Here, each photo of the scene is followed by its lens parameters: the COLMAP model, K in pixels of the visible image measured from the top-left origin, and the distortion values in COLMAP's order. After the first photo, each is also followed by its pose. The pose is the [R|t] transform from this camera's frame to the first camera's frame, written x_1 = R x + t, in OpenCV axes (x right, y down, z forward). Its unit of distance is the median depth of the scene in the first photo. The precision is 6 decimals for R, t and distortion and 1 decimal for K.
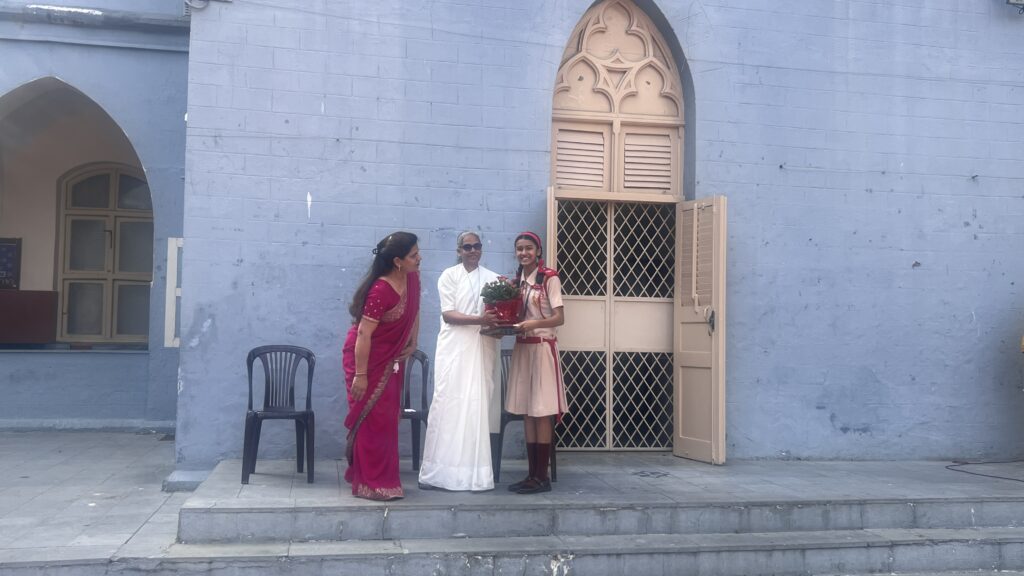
lens RADIAL K [[945.8, 0, 512.0], [0, 945.8, 288.0], [0, 0, 1]] dist [0.030184, -0.015839]
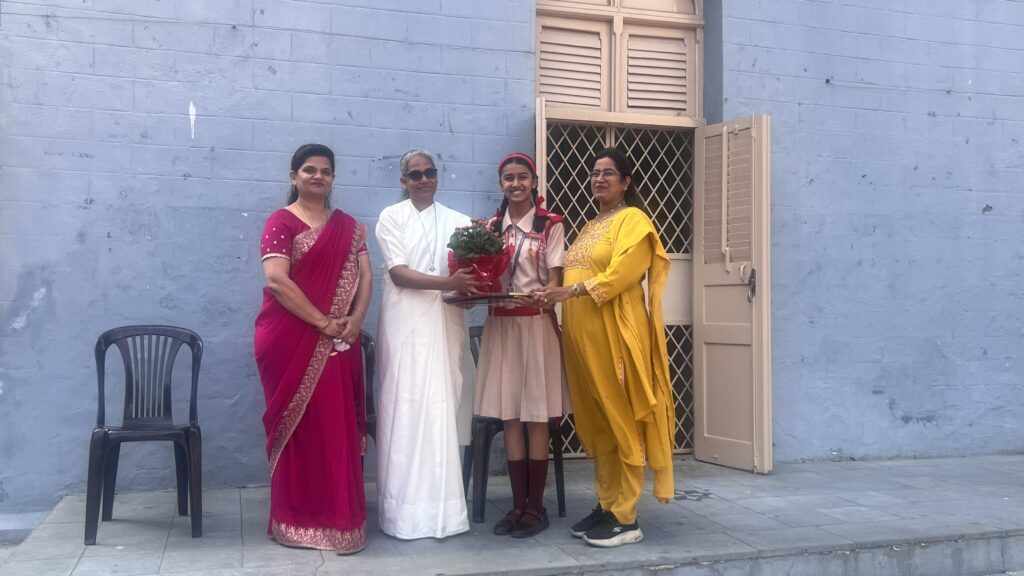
lens RADIAL K [[939.7, 0, 524.2], [0, 939.7, 283.2], [0, 0, 1]] dist [0.012721, 0.005208]
pose [[0.994793, -0.012349, 0.101164, -0.040884], [0.009712, 0.999601, 0.026516, 0.013291], [-0.101451, -0.025396, 0.994516, 0.264340]]
